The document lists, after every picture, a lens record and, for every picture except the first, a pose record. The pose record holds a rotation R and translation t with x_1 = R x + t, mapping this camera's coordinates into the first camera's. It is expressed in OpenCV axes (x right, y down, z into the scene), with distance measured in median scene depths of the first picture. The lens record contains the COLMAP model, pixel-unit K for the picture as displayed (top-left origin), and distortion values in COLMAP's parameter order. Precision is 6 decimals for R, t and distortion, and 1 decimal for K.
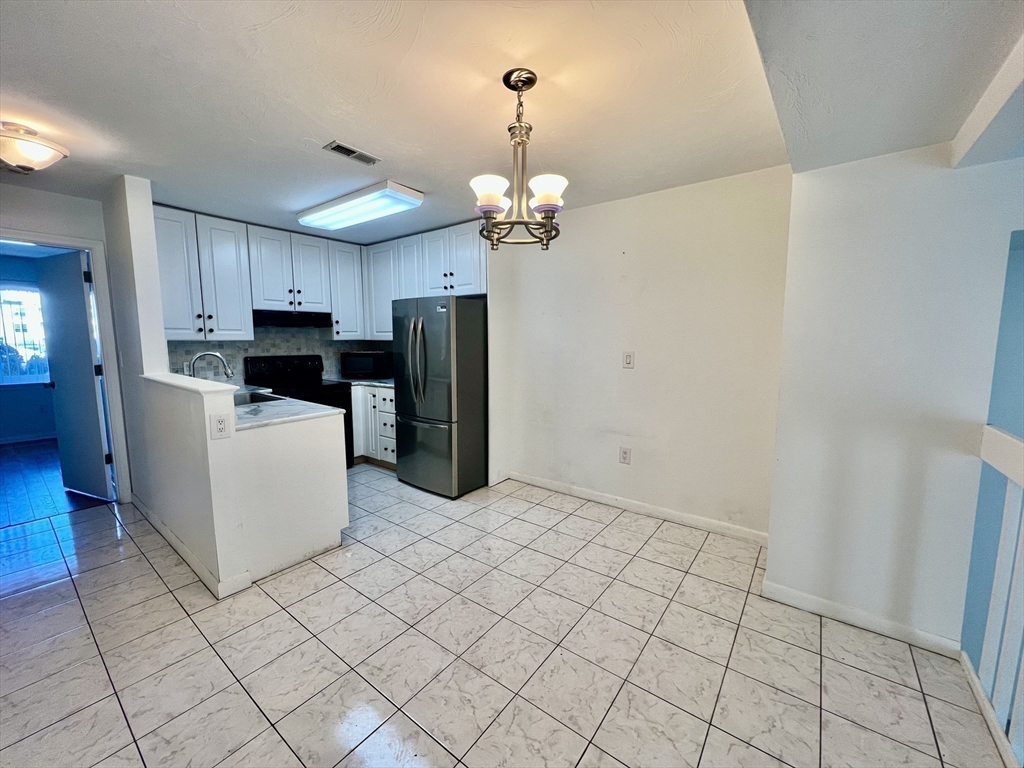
lens RADIAL K [[408.7, 0, 512.0], [0, 408.7, 384.0], [0, 0, 1]] dist [-0.000787, -0.000099]
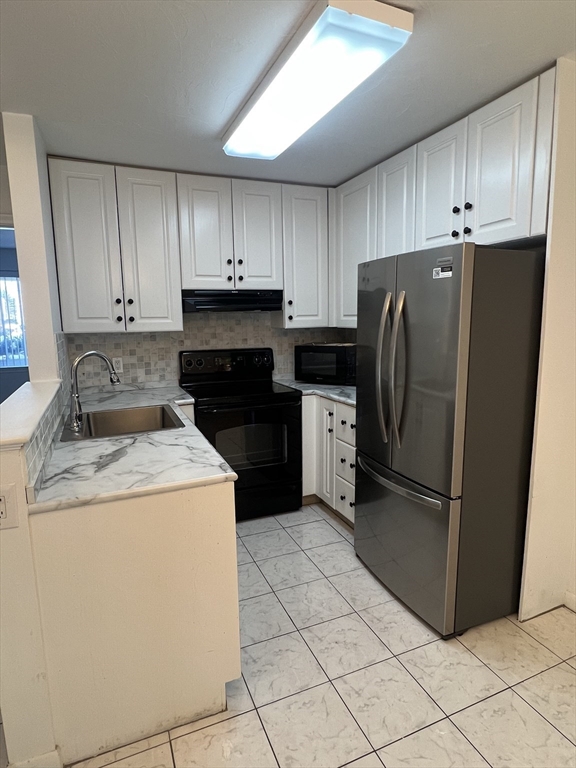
lens RADIAL K [[441.8, 0, 286.4], [0, 441.8, 385.4], [0, 0, 1]] dist [0.000754, -0.000079]
pose [[0.866809, 0.065406, -0.494332, -0.052927], [-0.041601, 0.997390, 0.059020, -0.059925], [0.496902, -0.030594, 0.867267, 0.368591]]
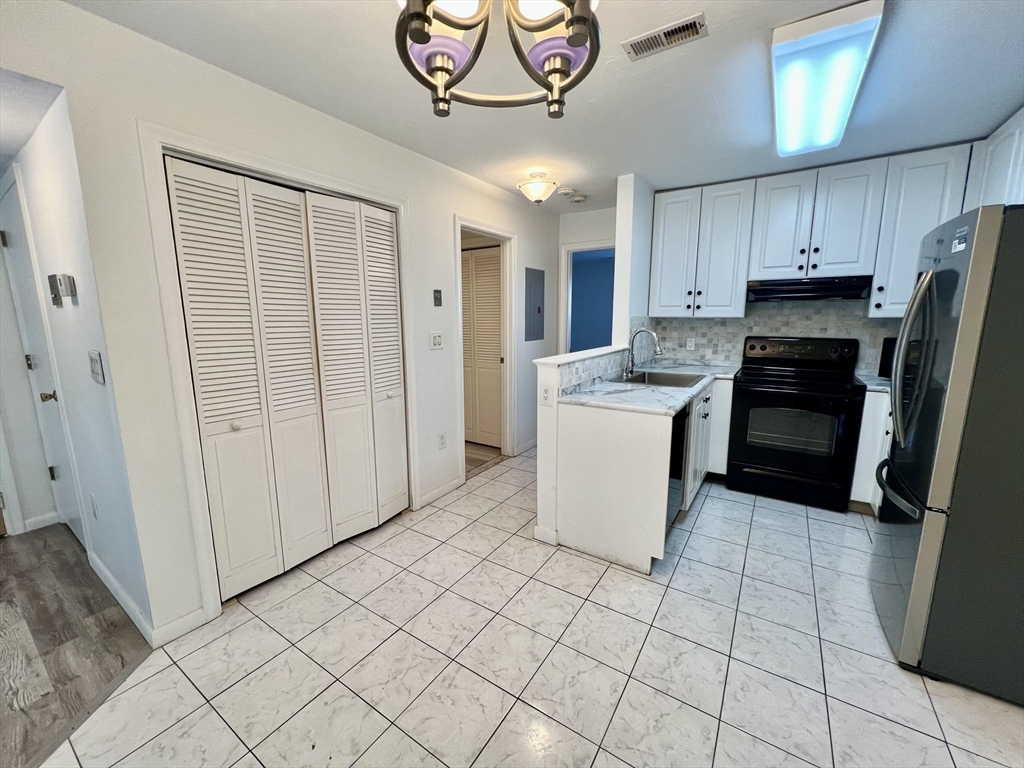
lens RADIAL K [[408.7, 0, 512.0], [0, 408.7, 384.0], [0, 0, 1]] dist [-0.000787, -0.000099]
pose [[0.066092, 0.164914, -0.984091, 0.203617], [-0.107790, 0.981656, 0.157267, -0.049524], [0.991974, 0.095681, 0.082656, 0.437963]]
